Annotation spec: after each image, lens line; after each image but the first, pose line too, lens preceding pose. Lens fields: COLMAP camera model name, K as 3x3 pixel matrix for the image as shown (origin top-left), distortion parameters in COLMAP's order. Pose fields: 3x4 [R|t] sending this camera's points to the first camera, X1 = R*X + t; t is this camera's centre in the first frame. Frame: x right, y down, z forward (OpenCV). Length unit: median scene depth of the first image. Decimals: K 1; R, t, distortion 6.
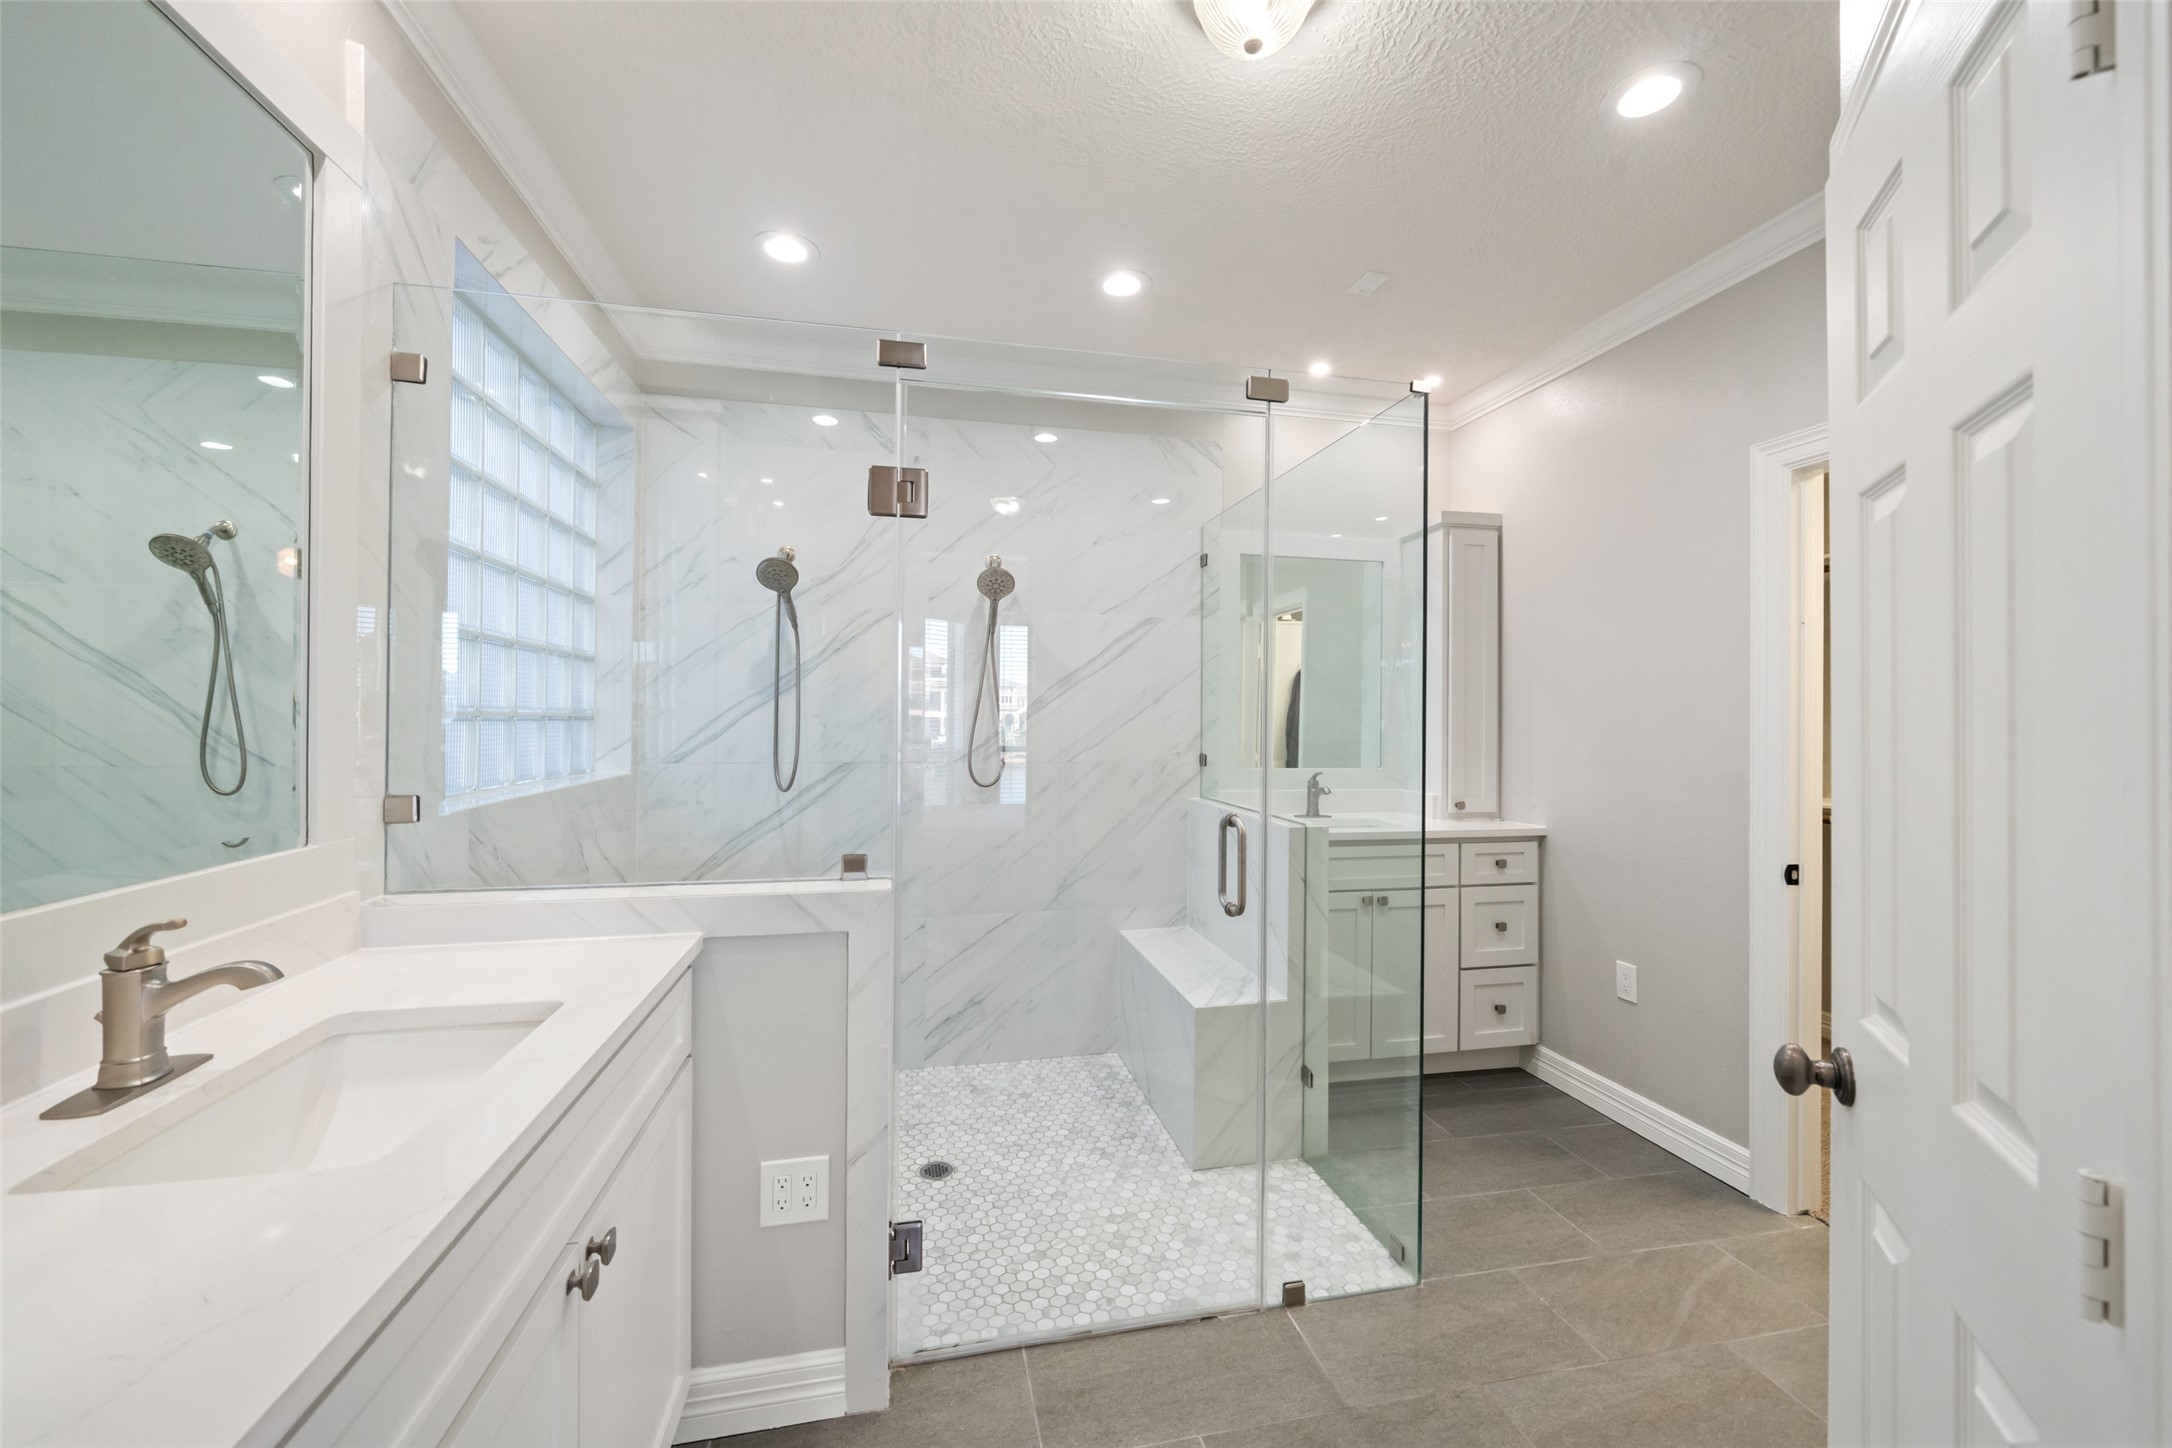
lens RADIAL K [[828.7, 0, 1087.7], [0, 828.7, 719.3], [0, 0, 1]] dist [-0.006175, 0.000916]
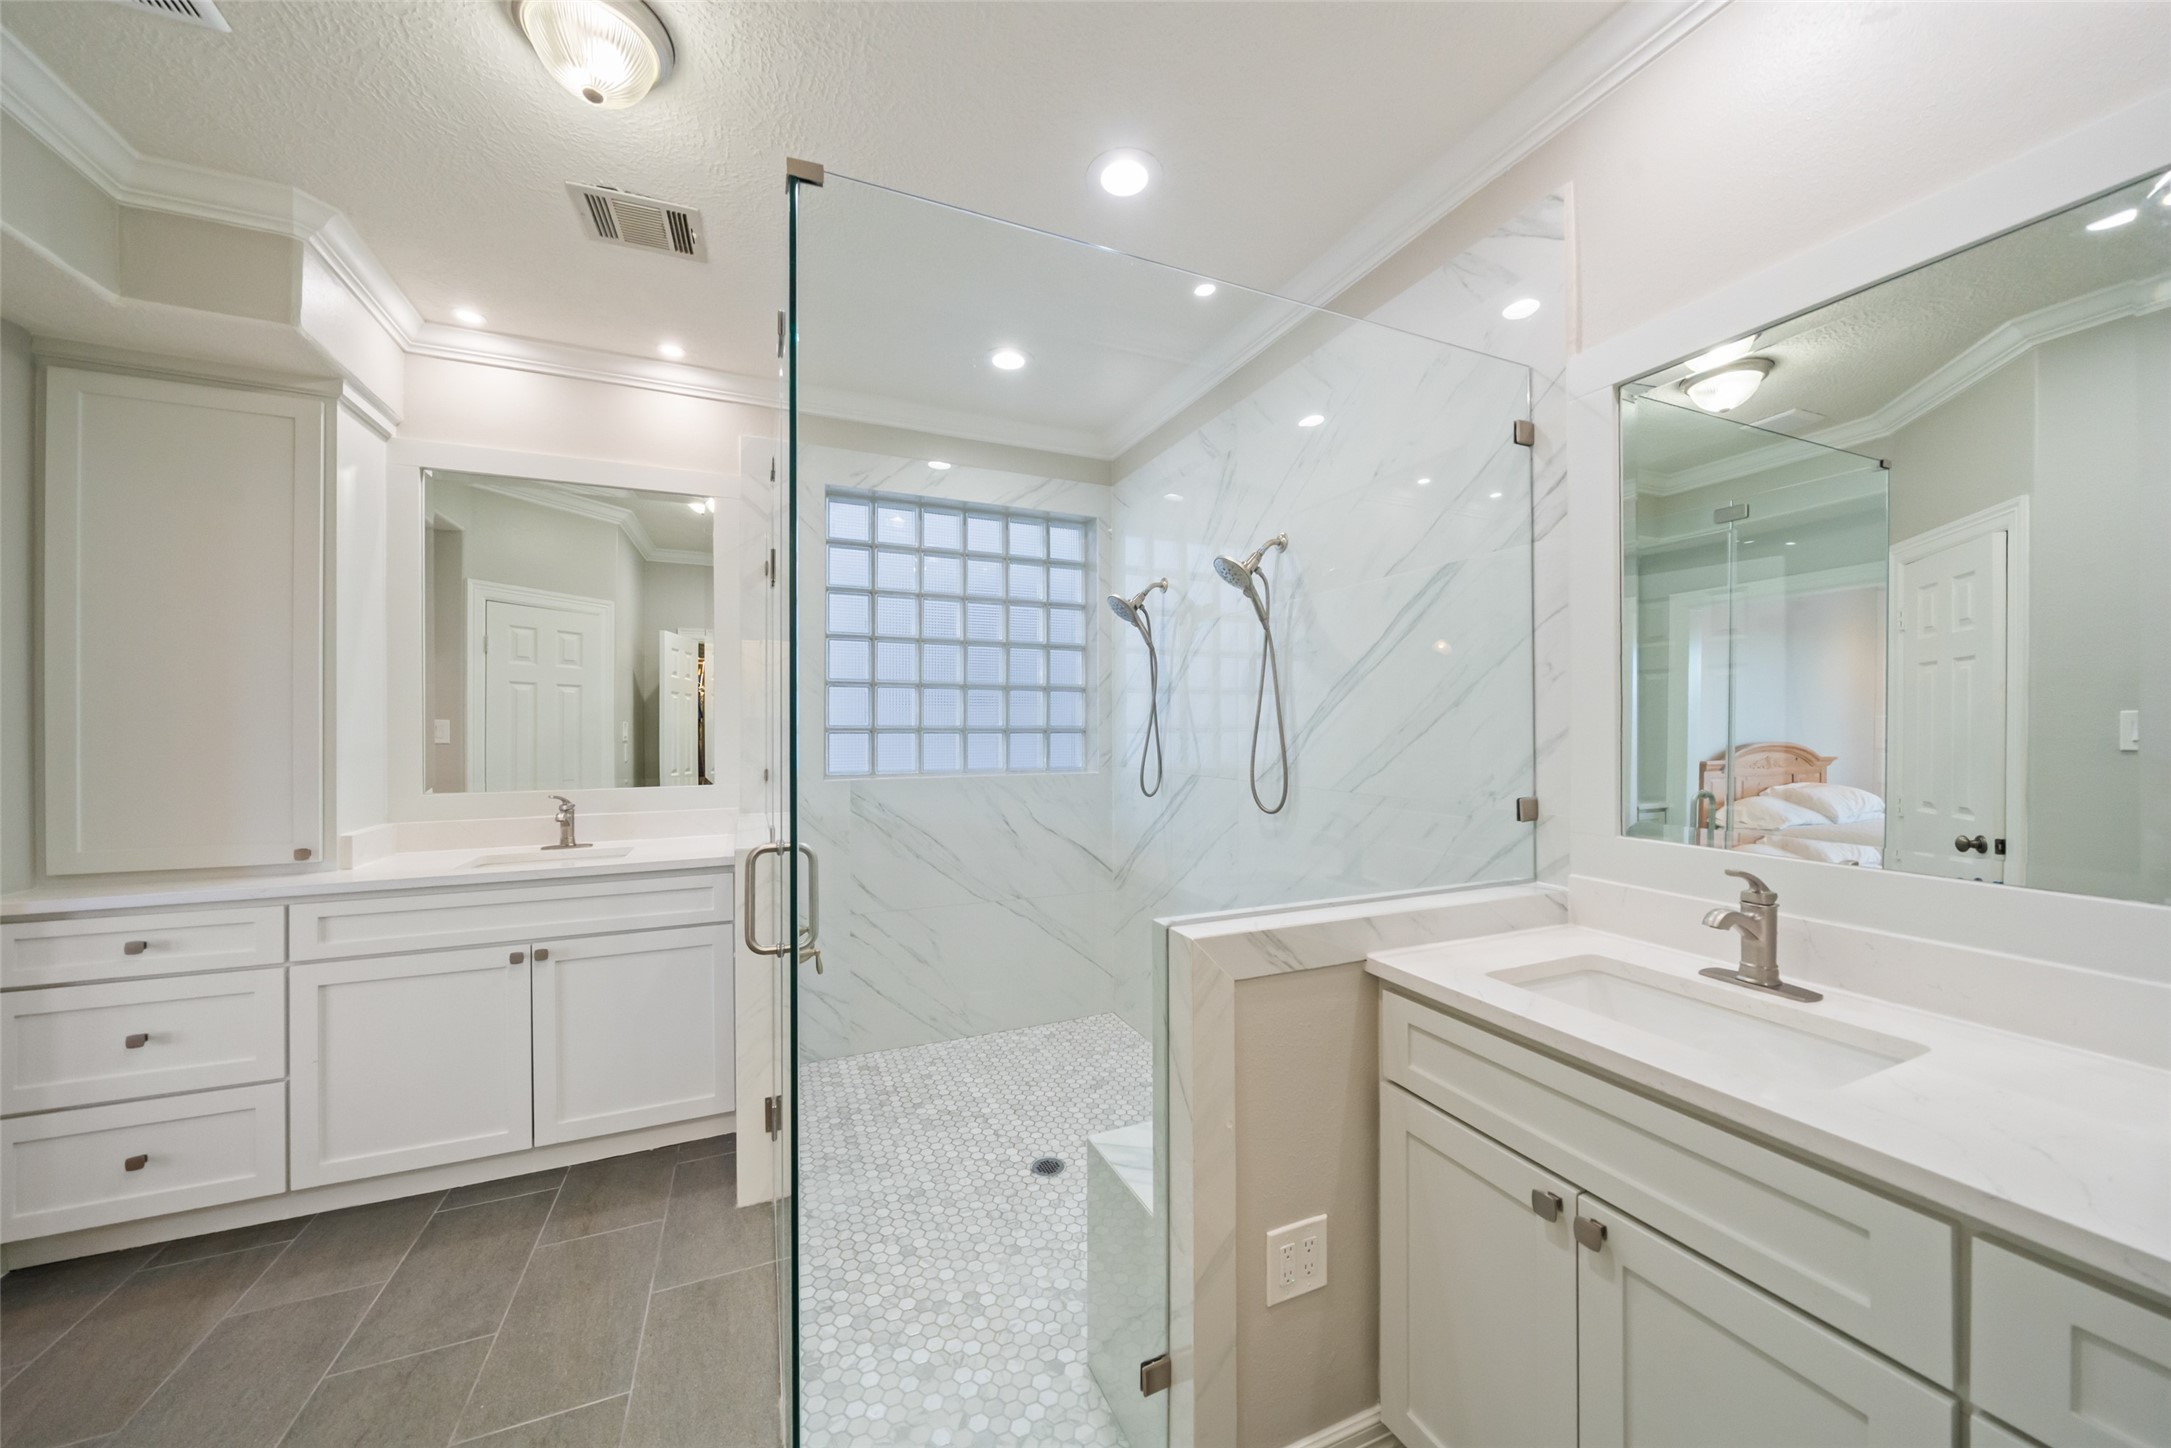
lens RADIAL K [[760.3, 0, 1090.5], [0, 760.3, 727.2], [0, 0, 1]] dist [-0.002925, 0.000135]
pose [[0.200584, -0.007273, -0.979649, 0.768795], [0.001133, 0.999973, -0.007192, -0.000509], [0.979676, 0.000333, 0.200587, 0.861567]]
